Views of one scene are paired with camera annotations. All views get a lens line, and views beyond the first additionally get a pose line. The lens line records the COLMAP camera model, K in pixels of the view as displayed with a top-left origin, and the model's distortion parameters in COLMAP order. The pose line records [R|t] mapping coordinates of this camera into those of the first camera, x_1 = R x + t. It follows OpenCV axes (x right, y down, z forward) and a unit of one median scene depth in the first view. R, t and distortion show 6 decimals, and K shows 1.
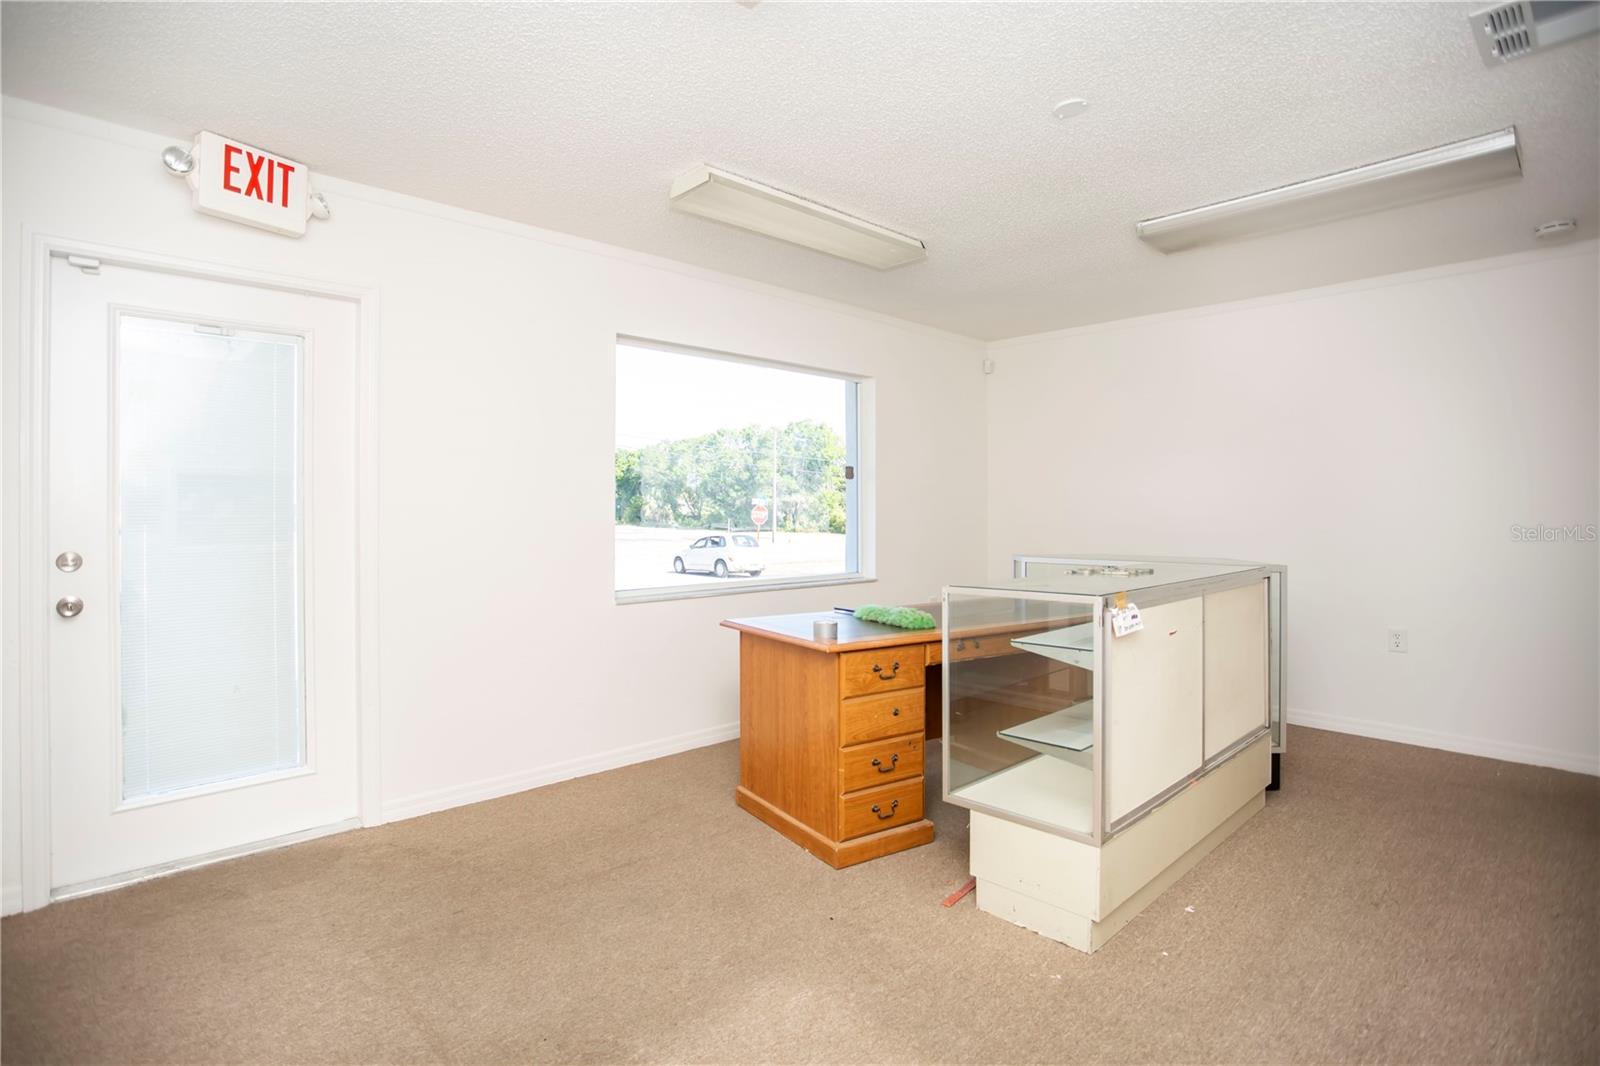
lens RADIAL K [[787.9, 0, 794.6], [0, 787.9, 521.2], [0, 0, 1]] dist [-0.006625, -0.000566]
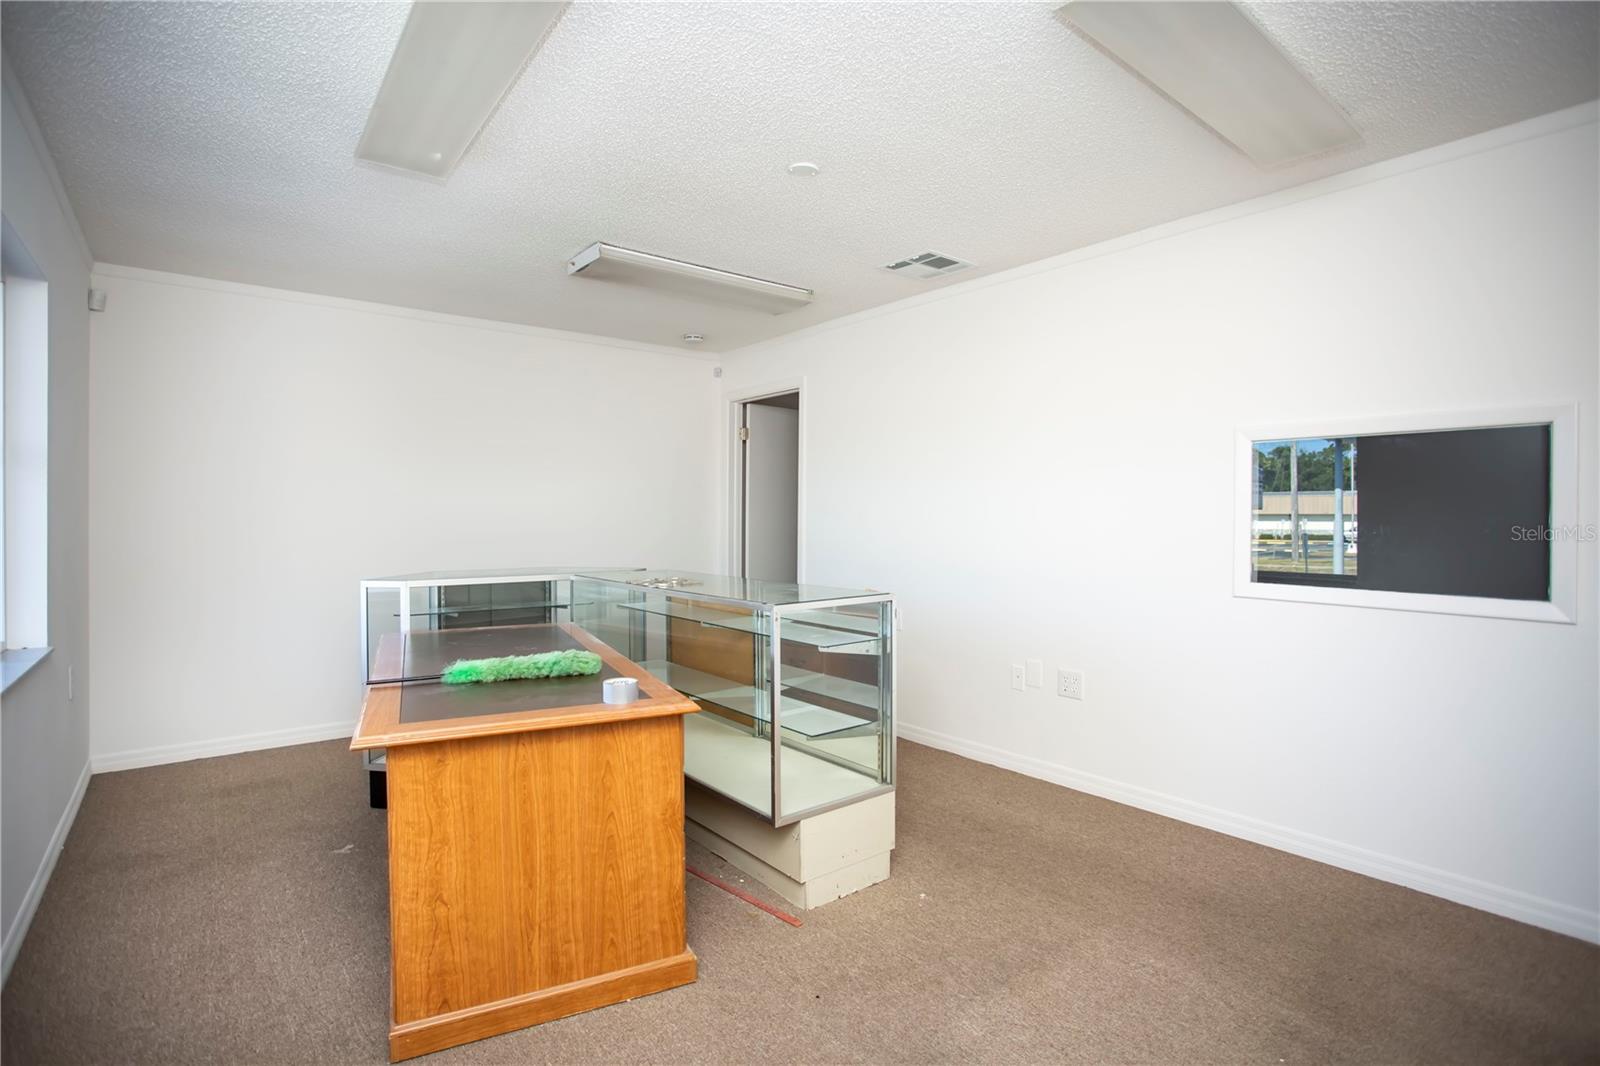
lens RADIAL K [[787.9, 0, 796.3], [0, 787.9, 527.3], [0, 0, 1]] dist [-0.006625, -0.000566]
pose [[0.096516, -0.010004, 0.995281, -1.054327], [0.005895, 0.999938, 0.009479, -0.032354], [-0.995314, 0.004952, 0.096569, 1.201166]]
